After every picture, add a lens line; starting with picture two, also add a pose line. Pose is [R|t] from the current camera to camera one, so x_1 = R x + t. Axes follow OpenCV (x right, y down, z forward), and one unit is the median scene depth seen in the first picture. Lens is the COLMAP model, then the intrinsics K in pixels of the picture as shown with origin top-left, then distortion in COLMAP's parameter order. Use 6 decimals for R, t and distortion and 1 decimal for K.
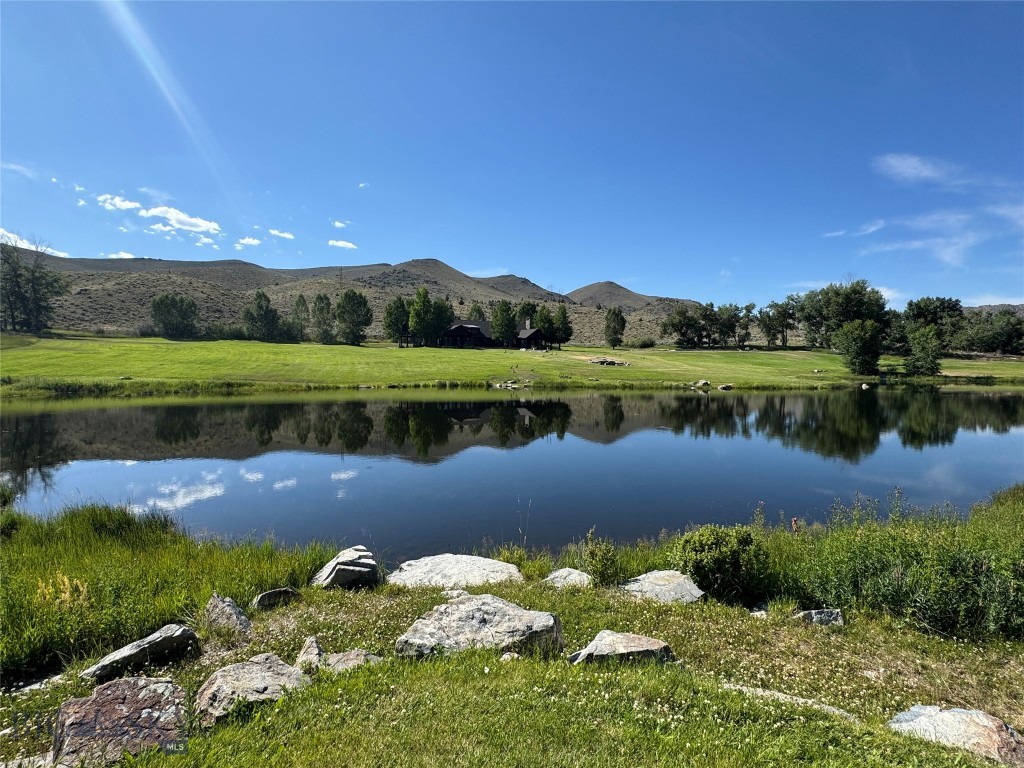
lens RADIAL K [[489.5, 0, 512.5], [0, 489.5, 384.8], [0, 0, 1]] dist [-0.002974, -0.000075]
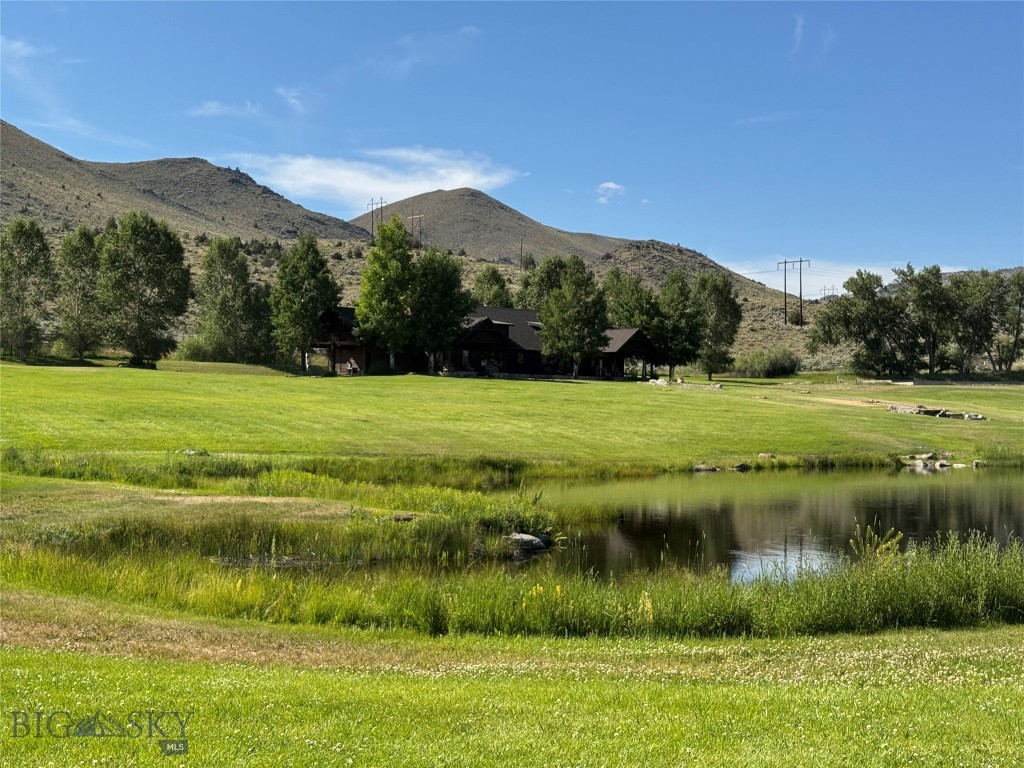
lens RADIAL K [[1411.1, 0, 511.5], [0, 1411.1, 386.8], [0, 0, 1]] dist [0.144234, 0.000000]
pose [[0.968203, 0.002411, 0.250156, -0.234581], [0.013861, 0.997901, -0.063264, 0.002674], [-0.249783, 0.064720, 0.966136, -0.058539]]
